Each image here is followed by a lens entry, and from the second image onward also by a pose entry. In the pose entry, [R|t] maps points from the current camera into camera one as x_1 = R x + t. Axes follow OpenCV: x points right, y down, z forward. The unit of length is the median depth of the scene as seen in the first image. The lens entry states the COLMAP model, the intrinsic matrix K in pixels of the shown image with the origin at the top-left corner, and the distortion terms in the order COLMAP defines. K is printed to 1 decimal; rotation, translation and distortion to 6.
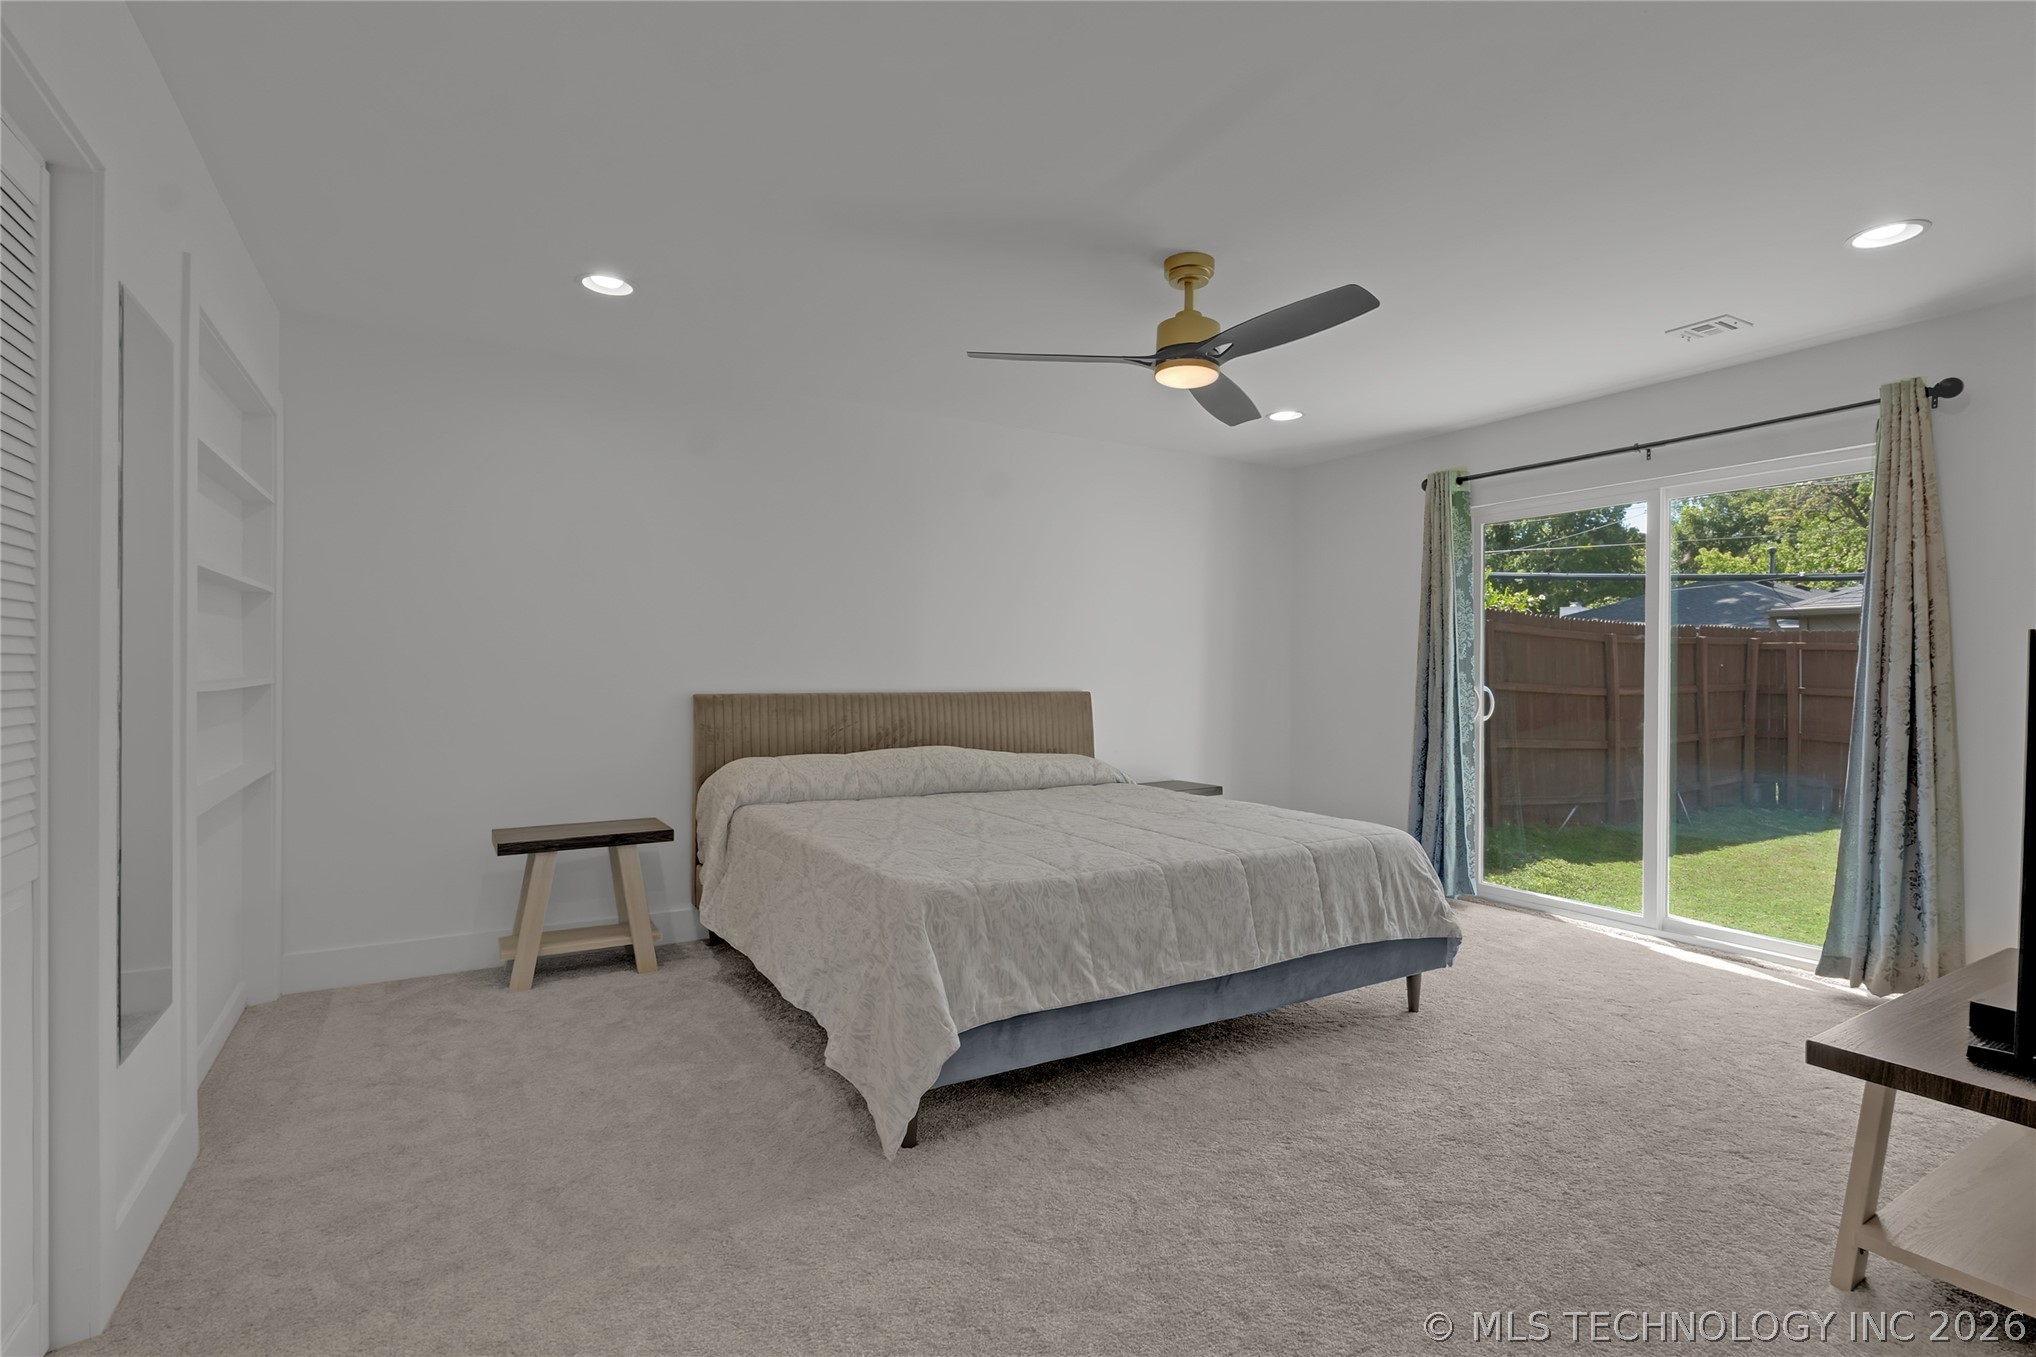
lens RADIAL K [[957.3, 0, 1014.9], [0, 957.3, 671.5], [0, 0, 1]] dist [-0.009143, 0.000697]
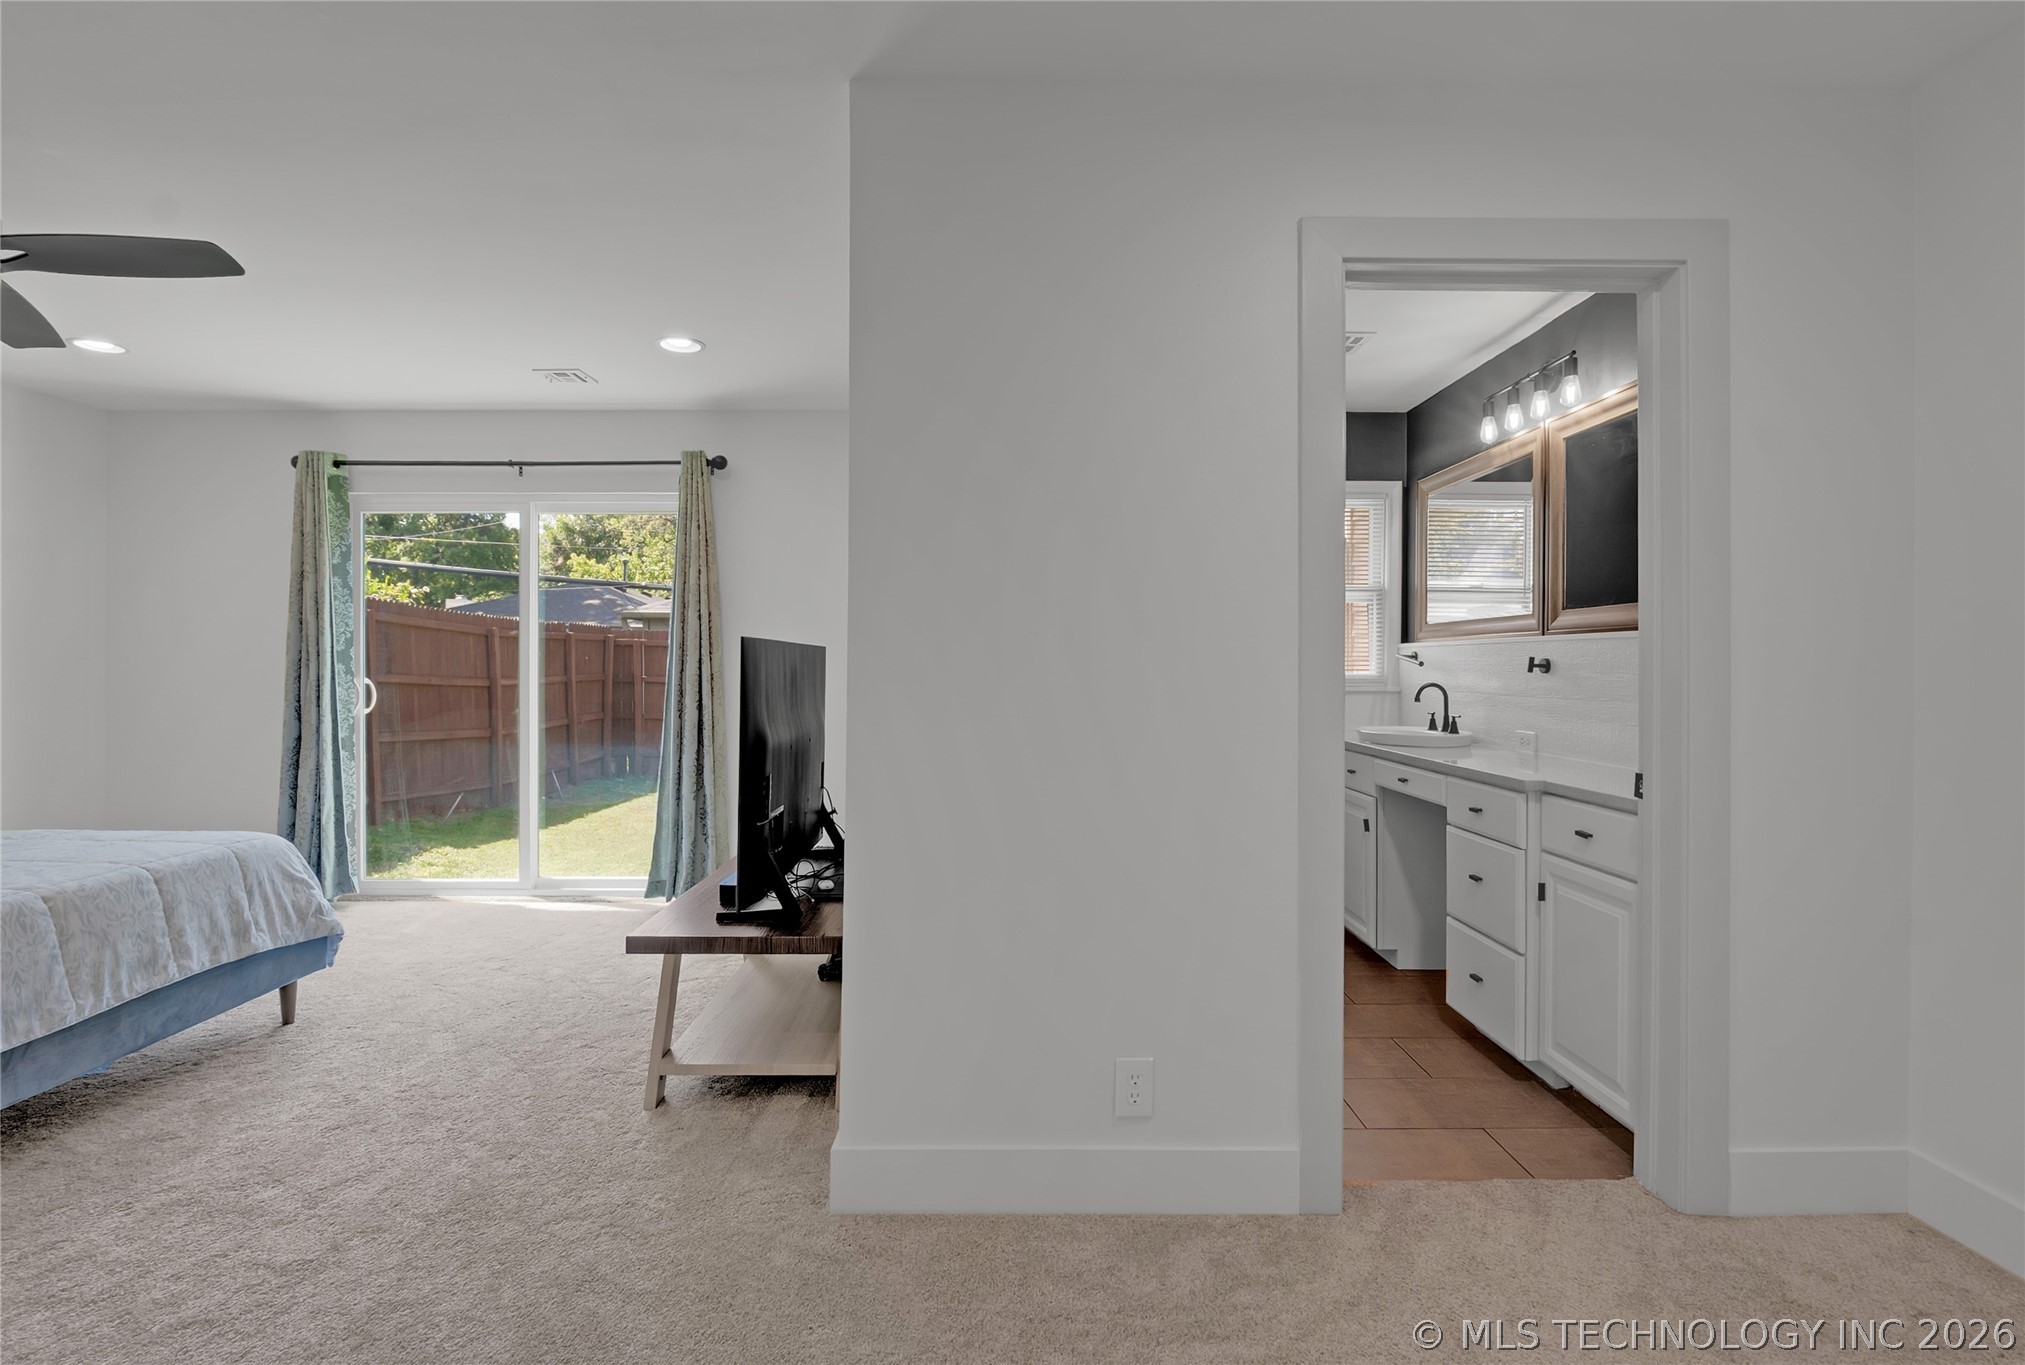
lens RADIAL K [[980.2, 0, 1015.8], [0, 980.2, 675.7], [0, 0, 1]] dist [-0.007872, 0.000463]
pose [[0.502032, -0.010386, 0.864786, -0.053956], [-0.000535, 0.999924, 0.012319, 0.000328], [-0.864849, -0.006647, 0.501989, -0.108435]]
